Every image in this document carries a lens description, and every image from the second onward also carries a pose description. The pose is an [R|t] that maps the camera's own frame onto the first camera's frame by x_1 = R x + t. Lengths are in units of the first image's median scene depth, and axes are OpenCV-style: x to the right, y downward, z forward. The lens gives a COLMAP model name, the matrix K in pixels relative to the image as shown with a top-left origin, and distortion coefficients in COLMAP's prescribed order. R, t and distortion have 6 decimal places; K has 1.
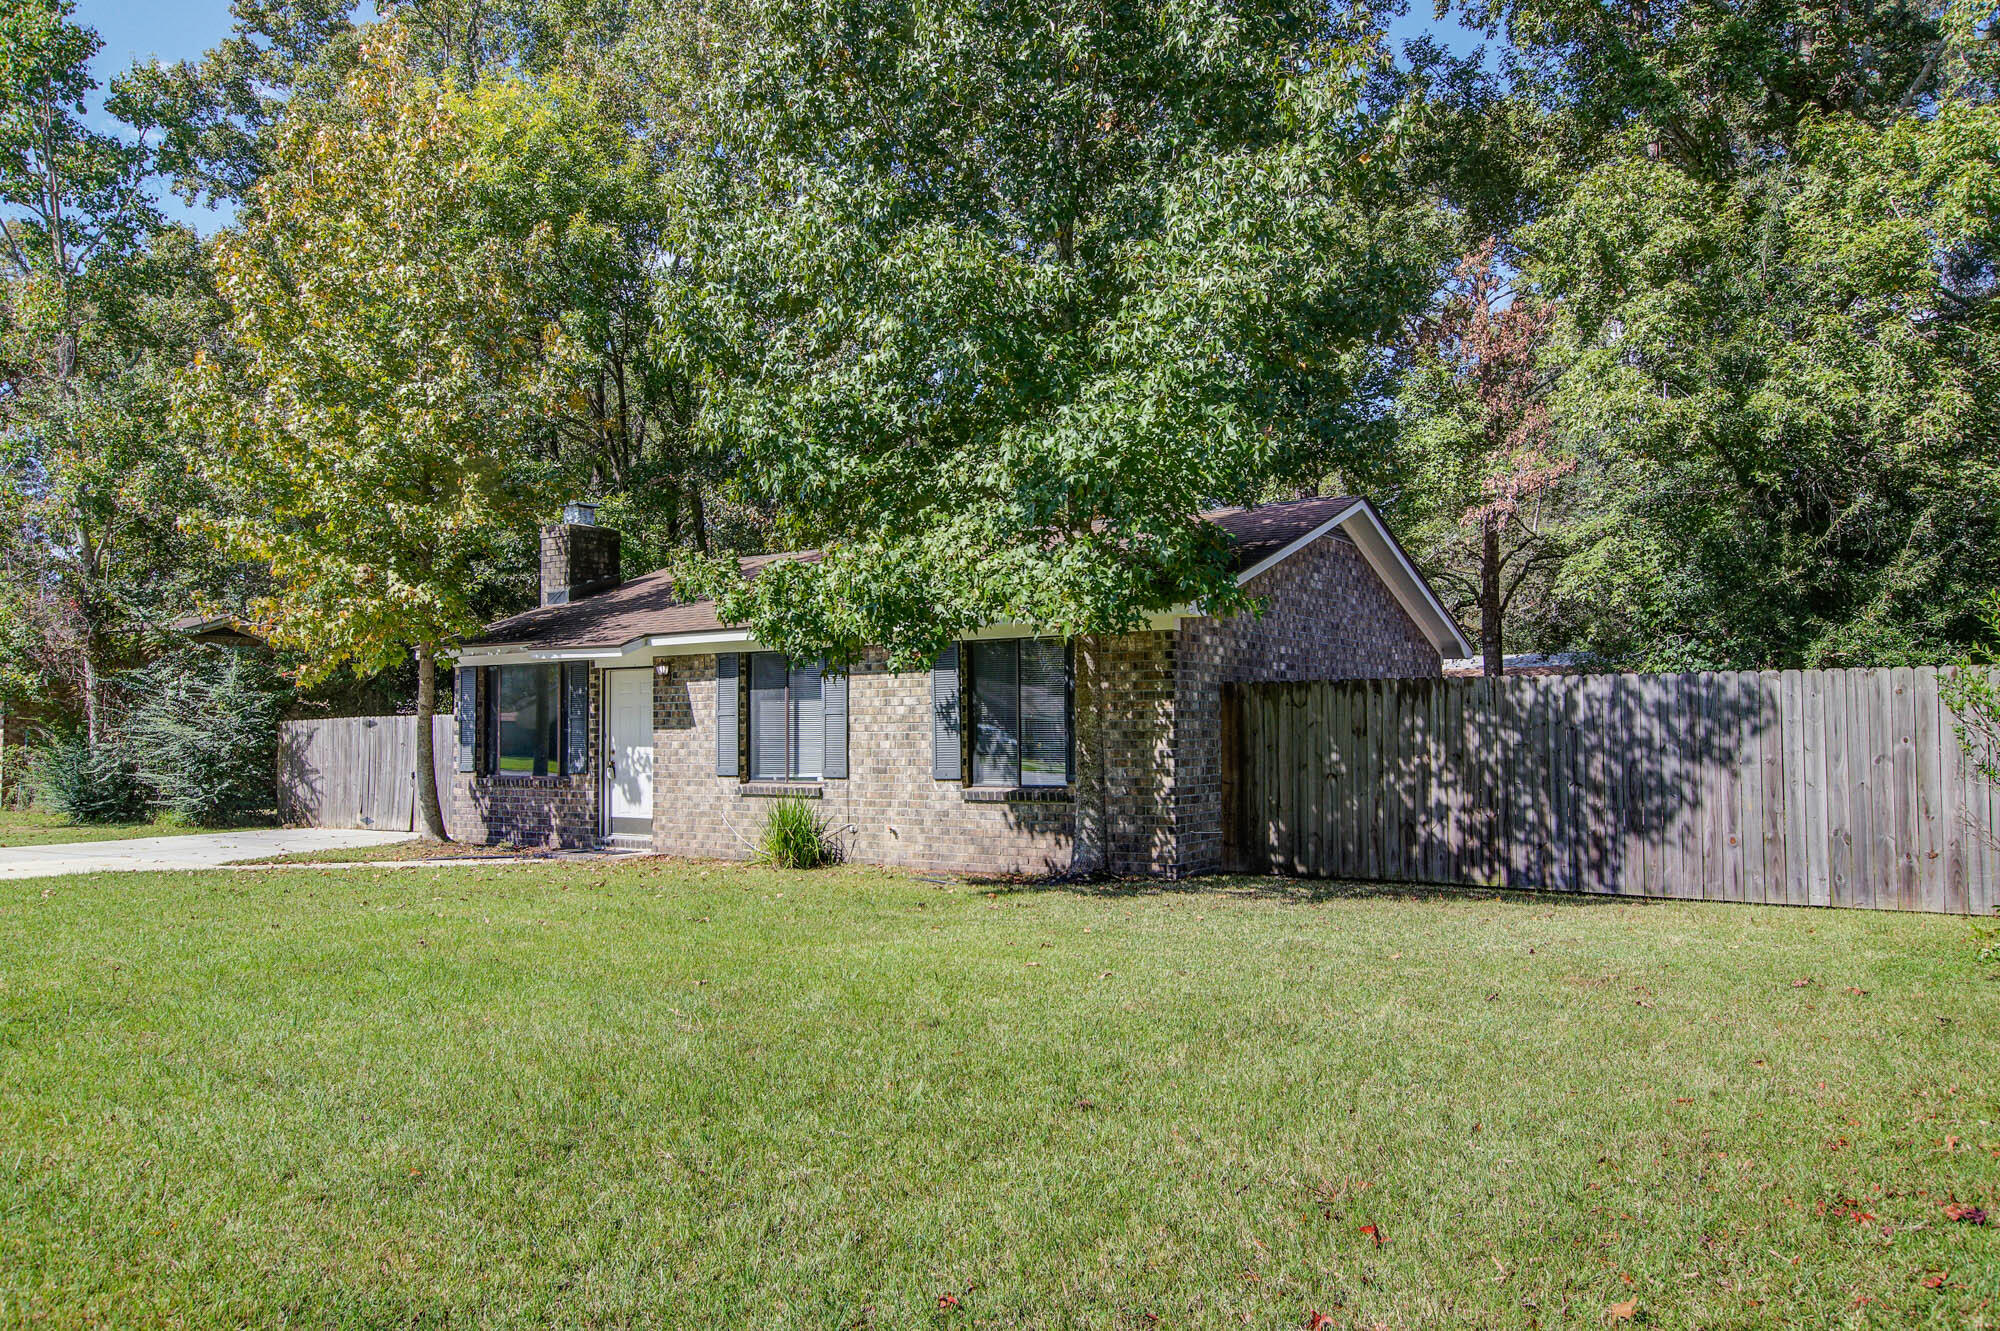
lens RADIAL K [[1425.4, 0, 997.9], [0, 1425.4, 661.5], [0, 0, 1]] dist [-0.027306, -0.002470]
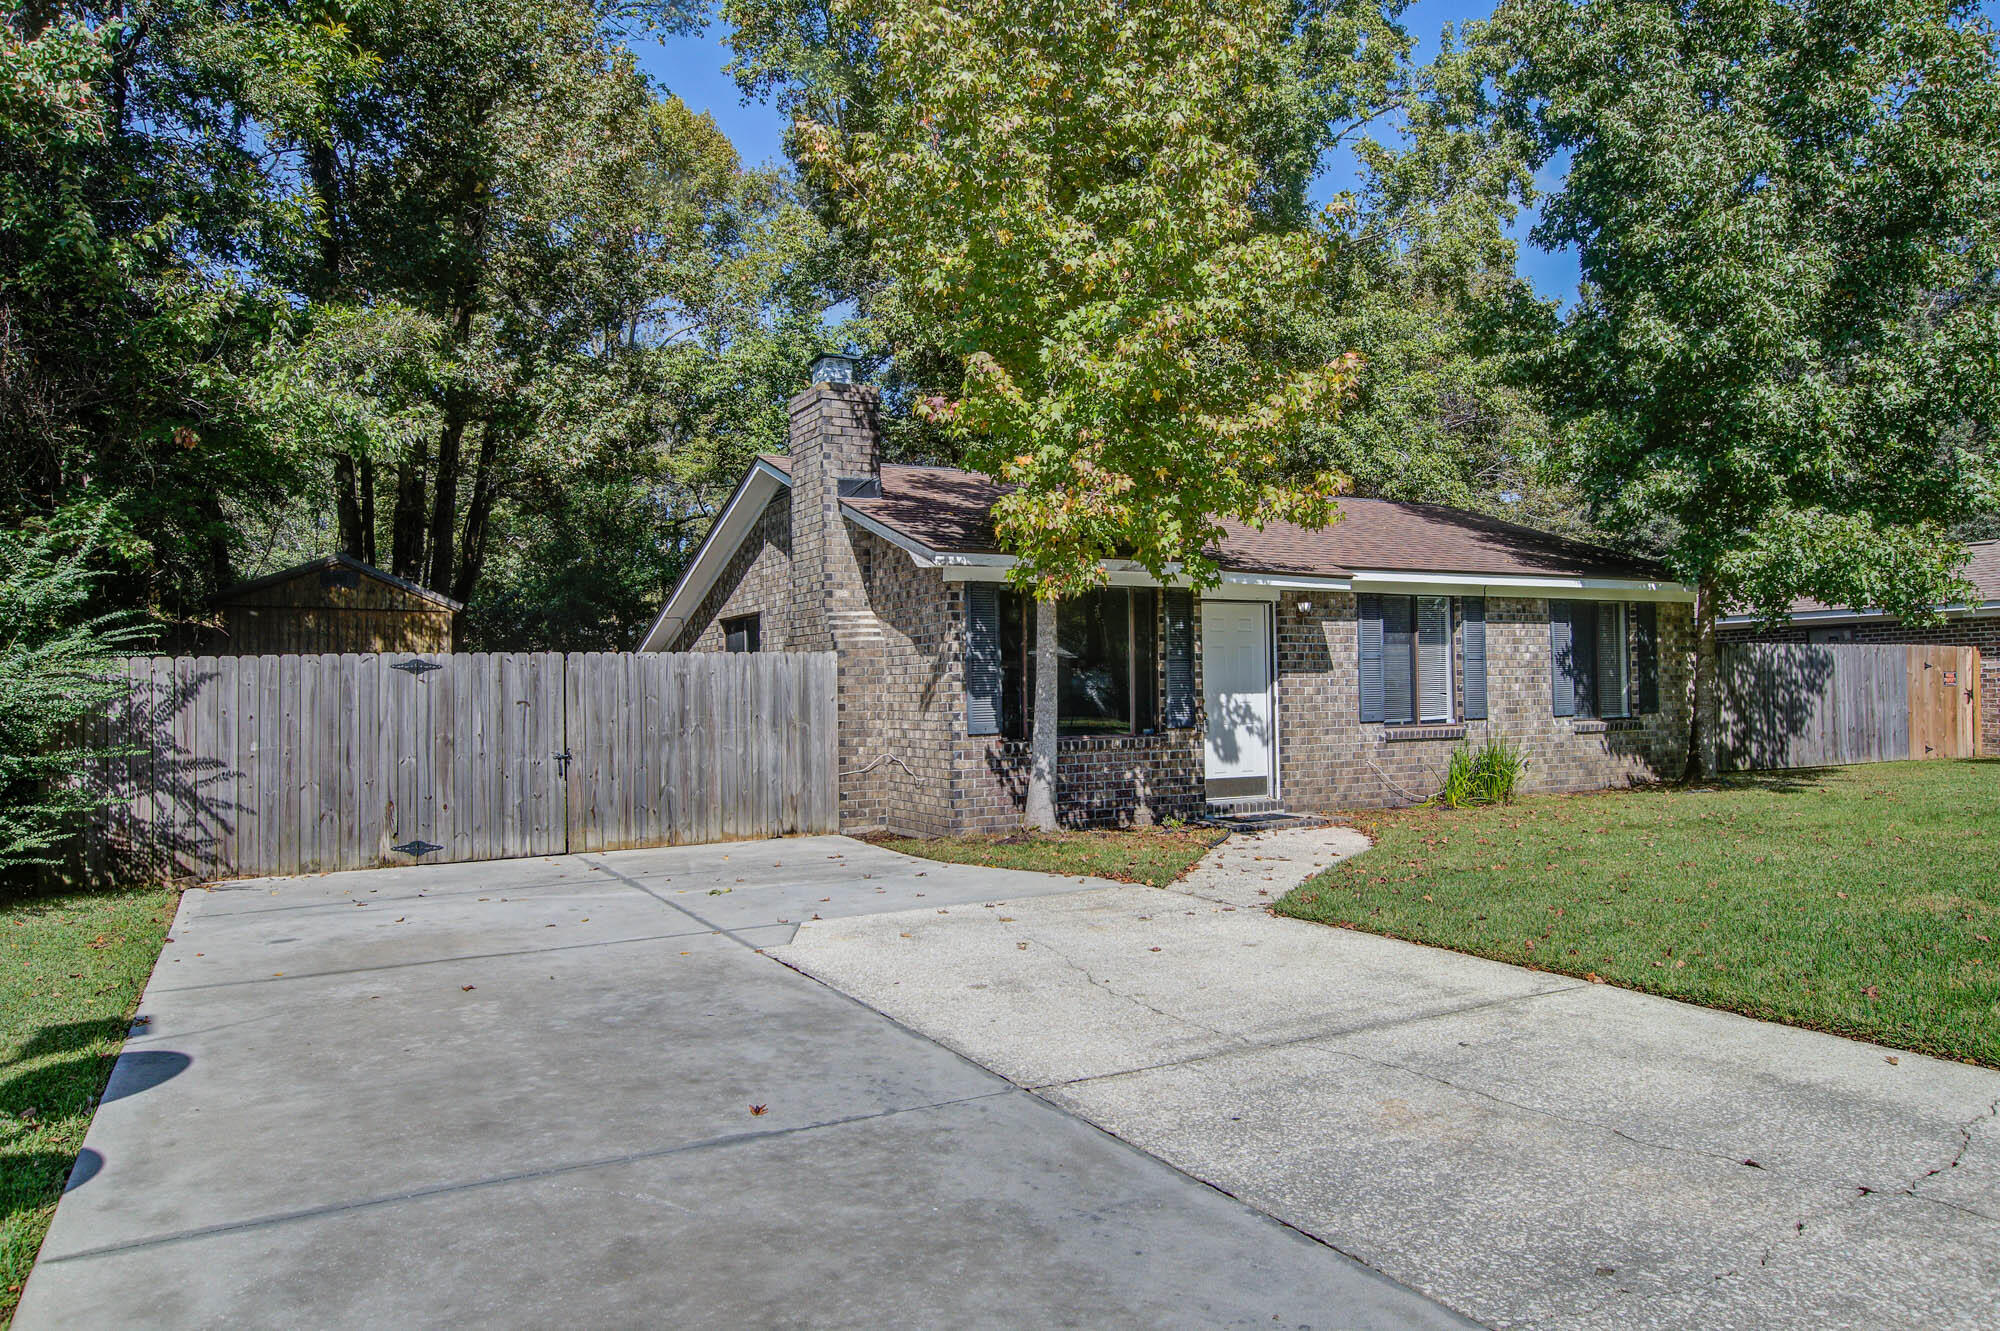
lens RADIAL K [[1319.3, 0, 1006.4], [0, 1319.3, 661.8], [0, 0, 1]] dist [-0.006732, 0.003324]
pose [[0.470437, 0.017639, 0.882257, -1.348443], [-0.033748, 0.999428, -0.001986, 0.061880], [-0.881788, -0.028840, 0.470763, 0.990694]]
